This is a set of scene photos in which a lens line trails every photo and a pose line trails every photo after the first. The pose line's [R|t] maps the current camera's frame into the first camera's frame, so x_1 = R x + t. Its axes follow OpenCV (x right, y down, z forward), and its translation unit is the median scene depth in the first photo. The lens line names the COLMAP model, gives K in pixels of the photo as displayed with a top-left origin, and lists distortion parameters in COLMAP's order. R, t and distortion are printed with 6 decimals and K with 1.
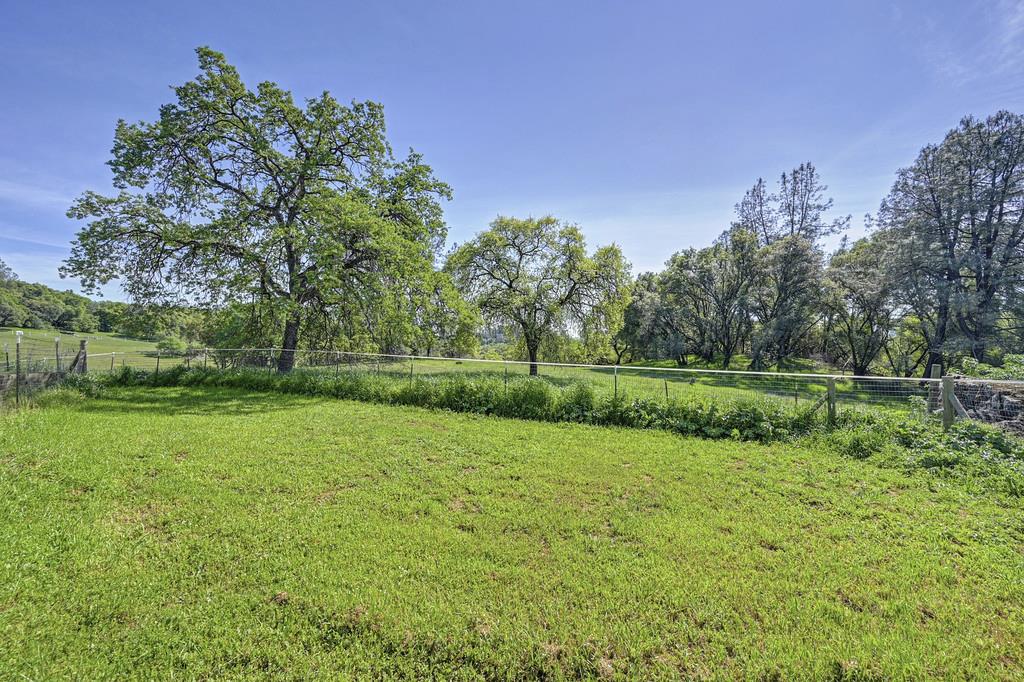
lens RADIAL K [[406.5, 0, 512.4], [0, 406.5, 344.9], [0, 0, 1]] dist [-0.000465, -0.000004]
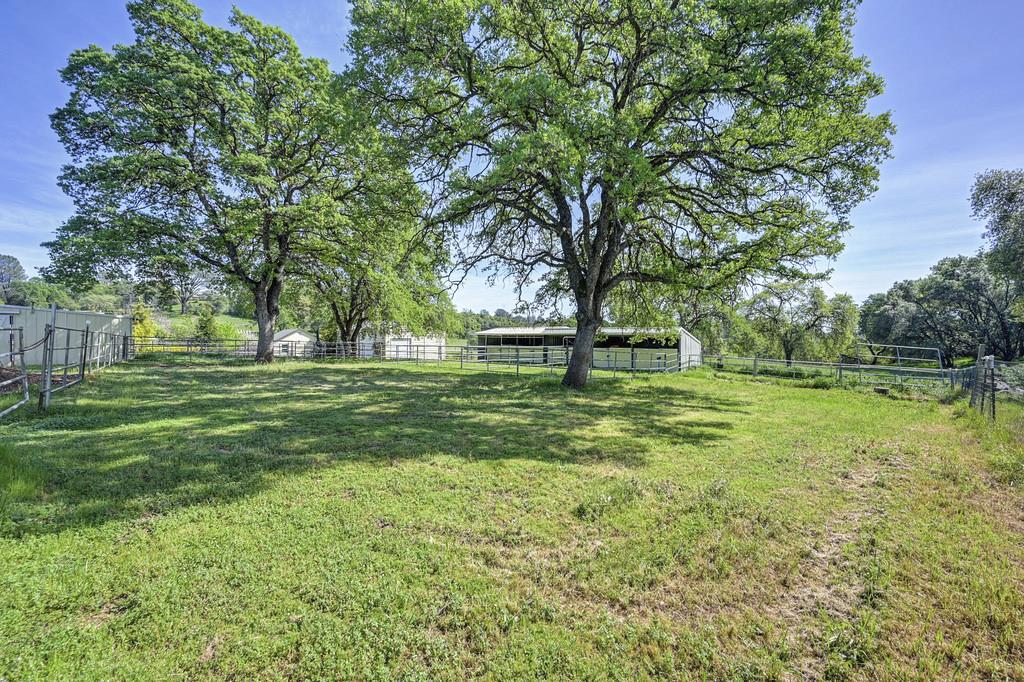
lens RADIAL K [[406.5, 0, 512.8], [0, 406.5, 338.5], [0, 0, 1]] dist [-0.000465, -0.000004]
pose [[0.872050, 0.000684, -0.489417, -0.061693], [-0.001110, 0.999999, -0.000581, -0.025140], [0.489416, 0.001049, 0.872050, -0.535104]]
